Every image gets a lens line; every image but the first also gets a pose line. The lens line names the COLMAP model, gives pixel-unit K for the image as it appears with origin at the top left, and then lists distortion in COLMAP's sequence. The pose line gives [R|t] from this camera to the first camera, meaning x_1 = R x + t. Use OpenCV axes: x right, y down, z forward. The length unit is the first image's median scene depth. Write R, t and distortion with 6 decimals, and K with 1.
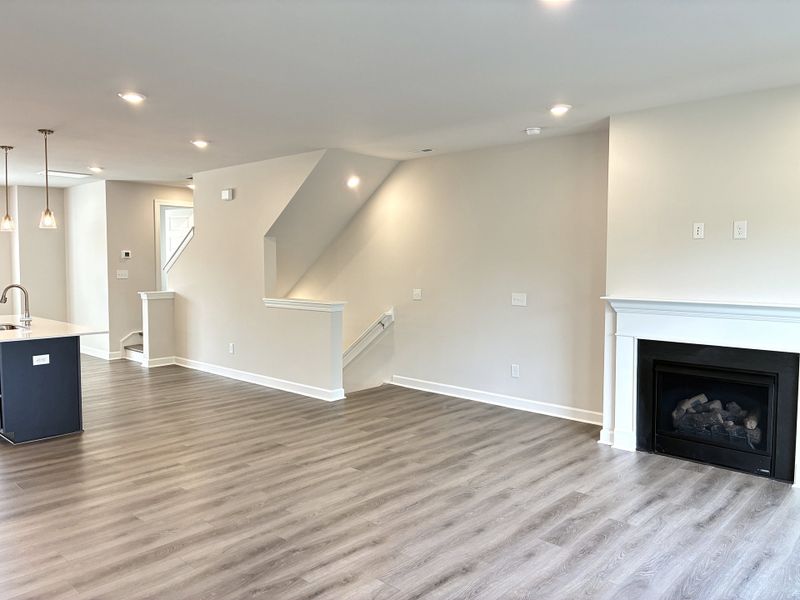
lens RADIAL K [[621.6, 0, 407.5], [0, 621.6, 298.2], [0, 0, 1]] dist [0.029097, 0.000209]
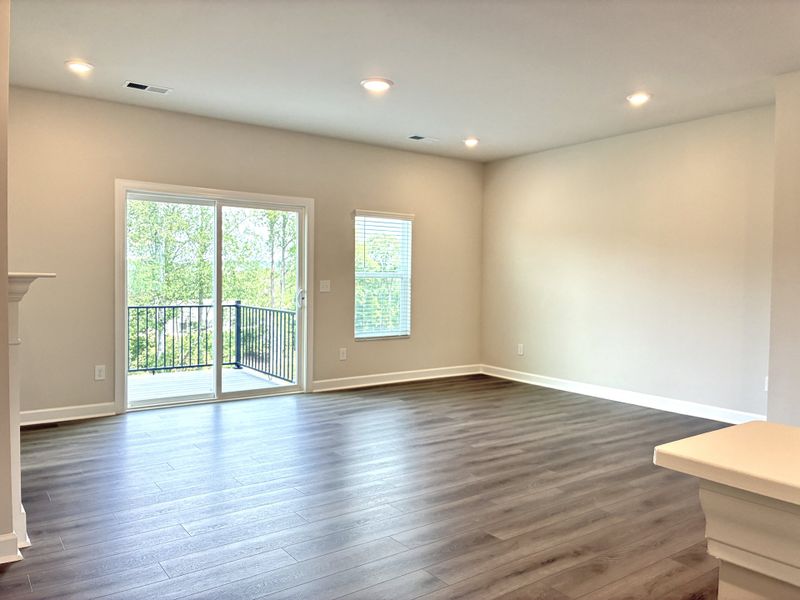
lens RADIAL K [[621.6, 0, 407.5], [0, 621.6, 298.2], [0, 0, 1]] dist [0.029097, 0.000209]
pose [[-0.980741, -0.019104, 0.194376, -0.123041], [0.000529, 0.994941, 0.100461, -0.045528], [-0.195311, 0.098629, -0.975769, 1.720986]]
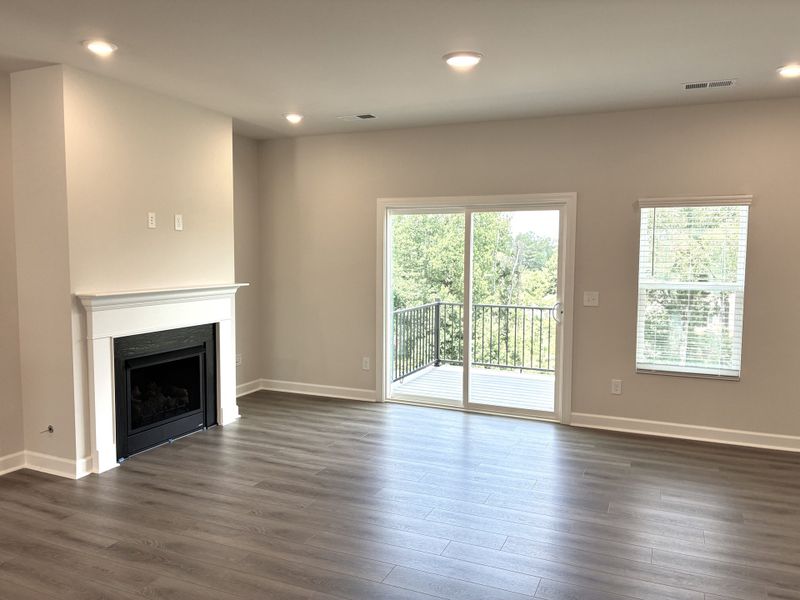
lens RADIAL K [[608.0, 0, 399.2], [0, 608.0, 287.5], [0, 0, 1]] dist [0.028515, 0.000438]
pose [[-0.317770, -0.054022, 0.946628, -0.652332], [0.053886, 0.995733, 0.074913, -0.054871], [-0.946635, 0.074815, -0.313503, 1.004534]]
